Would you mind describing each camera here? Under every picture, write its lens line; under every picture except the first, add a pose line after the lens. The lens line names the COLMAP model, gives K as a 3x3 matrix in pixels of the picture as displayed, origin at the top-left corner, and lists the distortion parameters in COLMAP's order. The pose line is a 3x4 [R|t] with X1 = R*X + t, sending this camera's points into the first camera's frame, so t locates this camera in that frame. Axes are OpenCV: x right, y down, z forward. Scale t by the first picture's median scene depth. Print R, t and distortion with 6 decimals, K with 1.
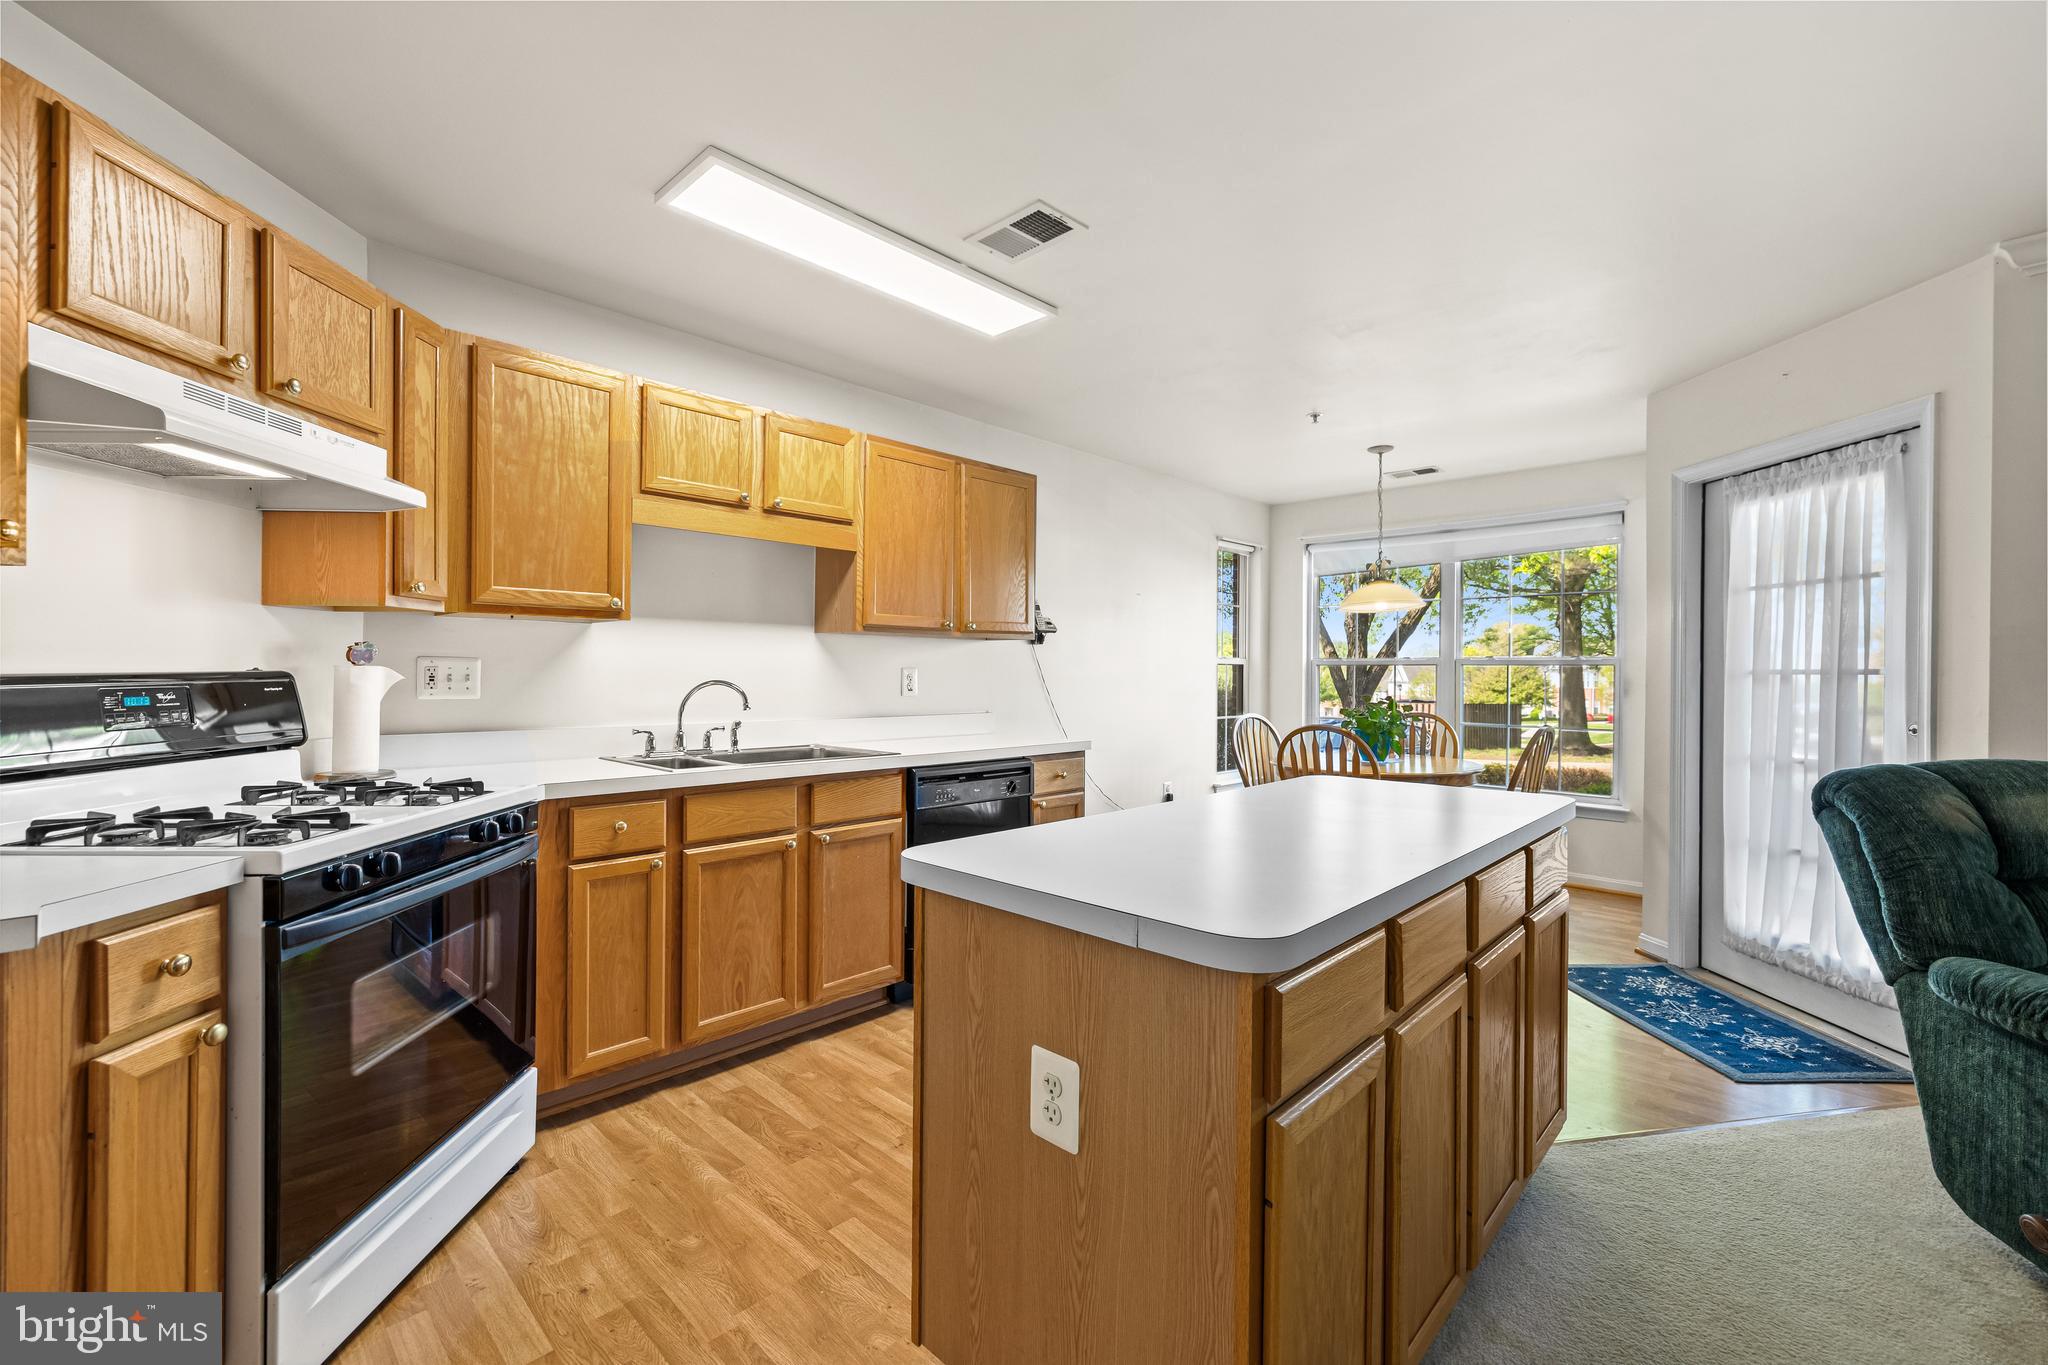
lens RADIAL K [[857.6, 0, 1025.4], [0, 857.6, 673.2], [0, 0, 1]] dist [0.001843, -0.000271]
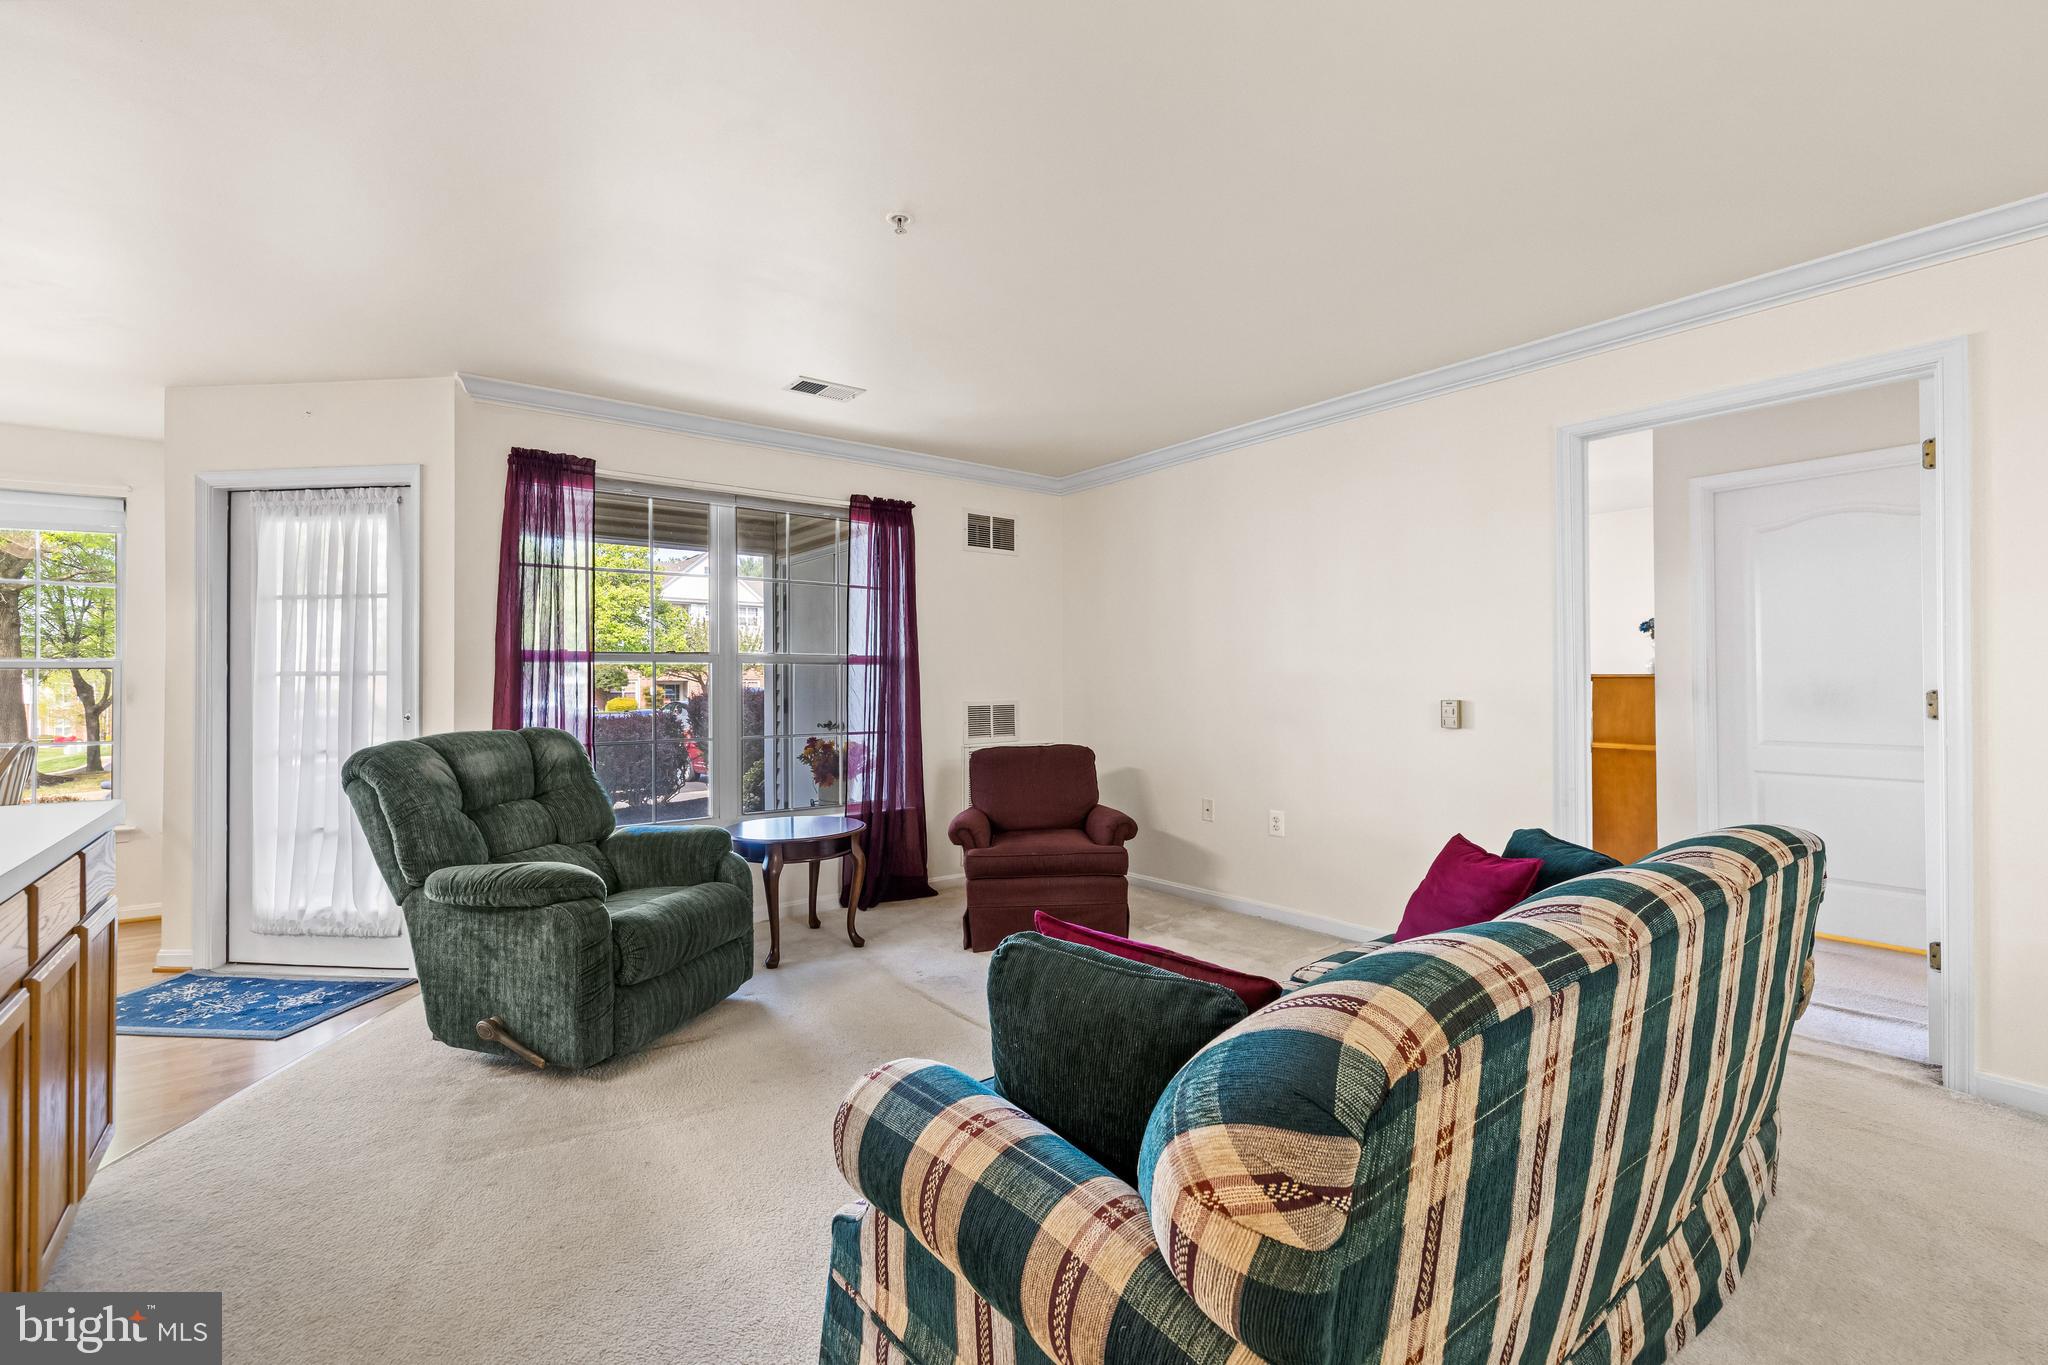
lens RADIAL K [[877.5, 0, 1027.0], [0, 877.5, 673.4], [0, 0, 1]] dist [0.001973, 0.000745]
pose [[0.136873, 0.002761, 0.990585, -0.140098], [0.007706, 0.999963, -0.003852, 0.010224], [-0.990559, 0.008161, 0.136847, -0.102179]]
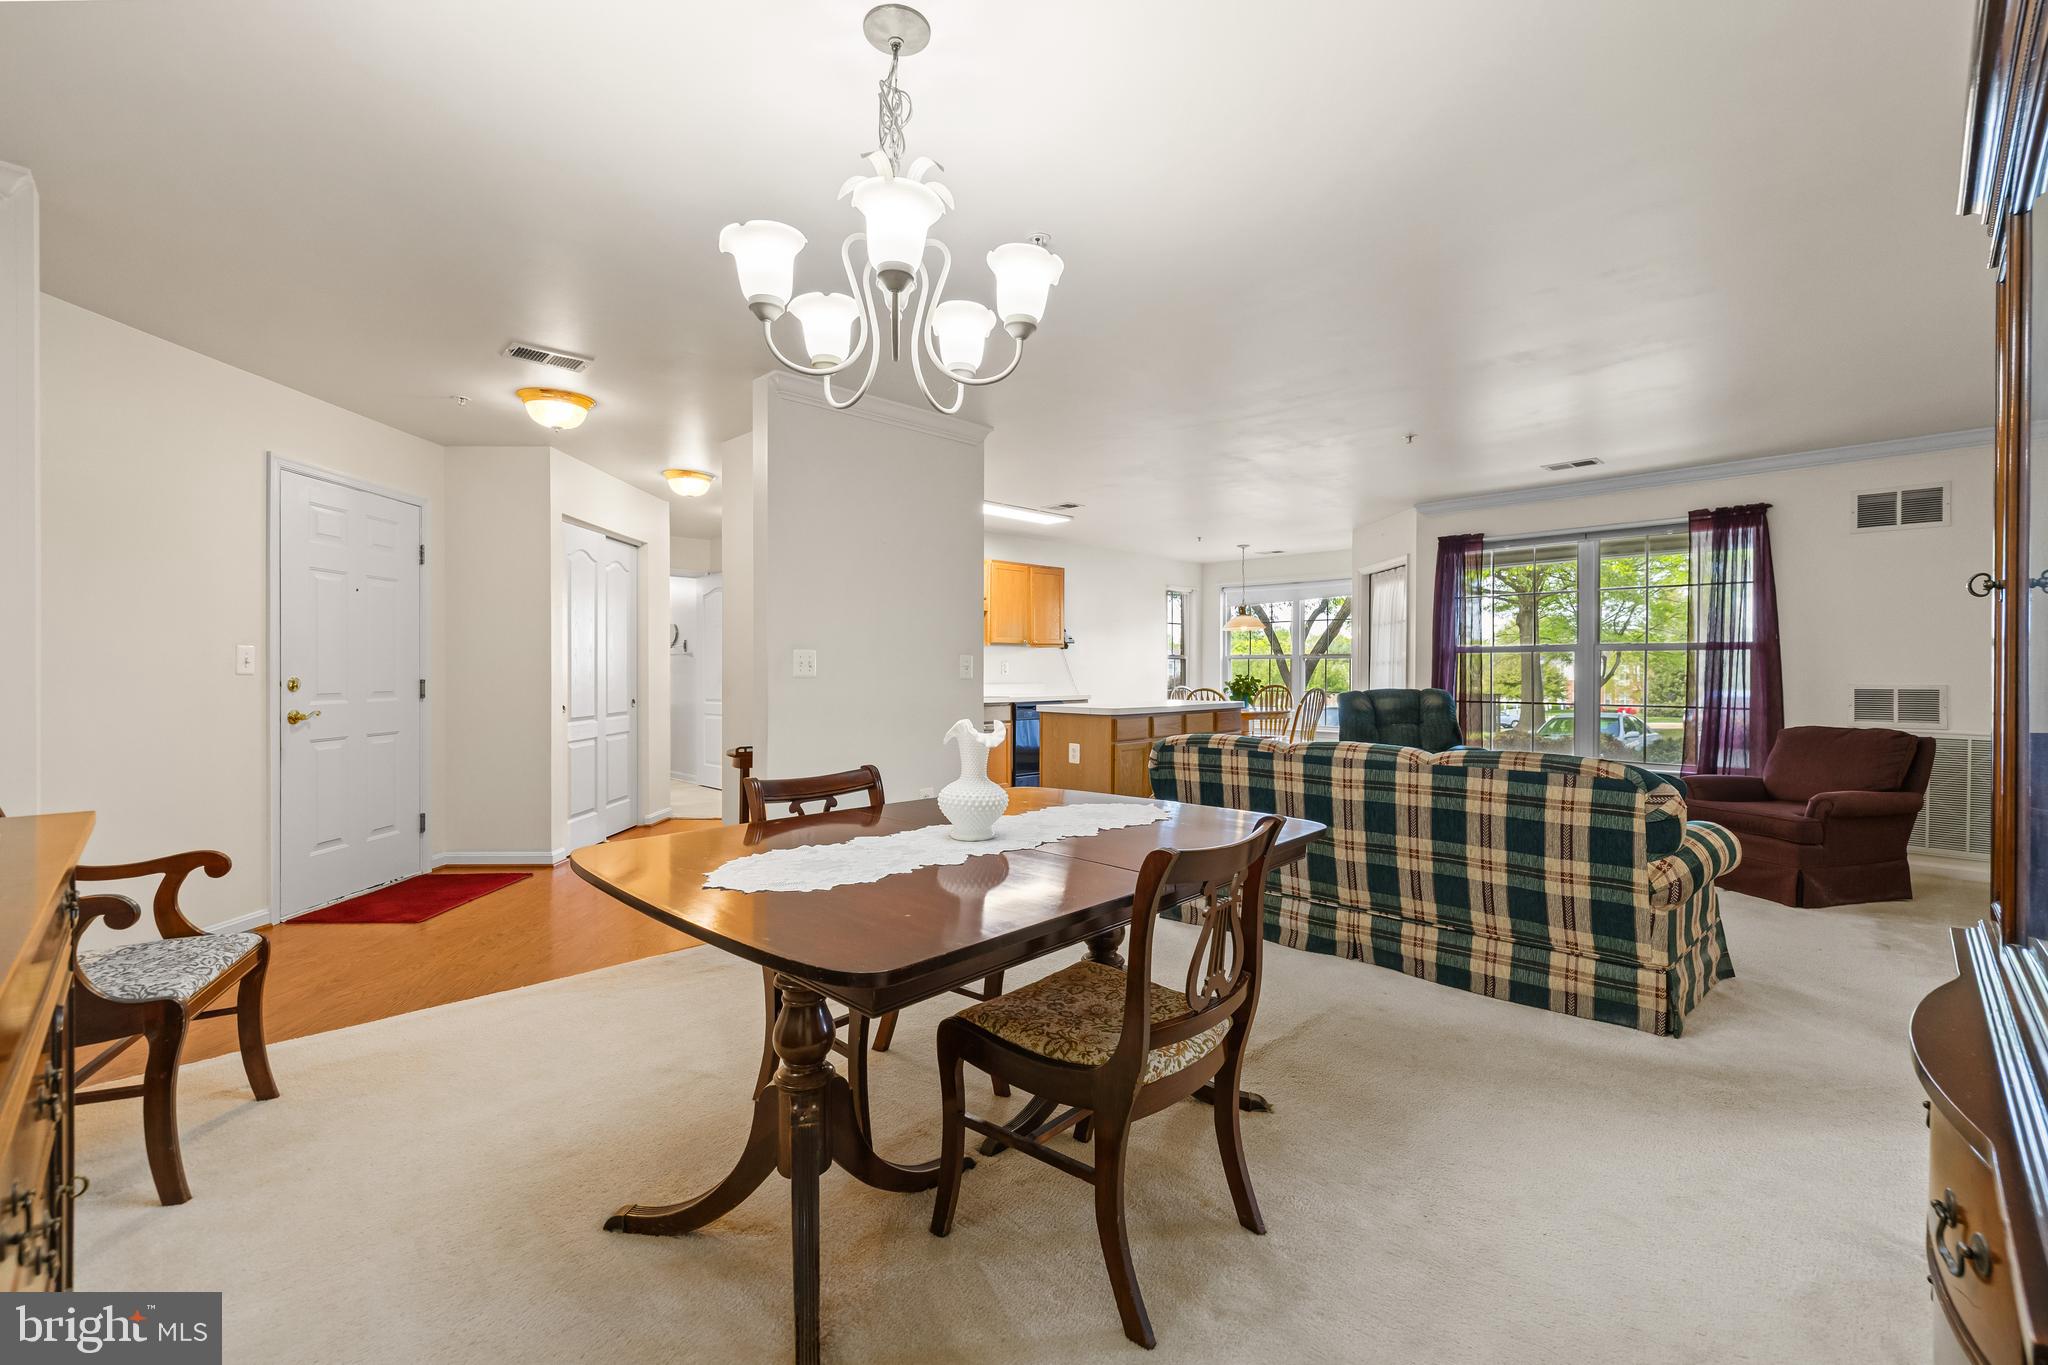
lens RADIAL K [[877.5, 0, 1027.0], [0, 877.5, 673.4], [0, 0, 1]] dist [0.001973, 0.000745]
pose [[0.999795, -0.006007, -0.019332, -0.048783], [0.006081, 0.999974, 0.003782, 0.019371], [0.019308, -0.003899, 0.999806, -1.433153]]
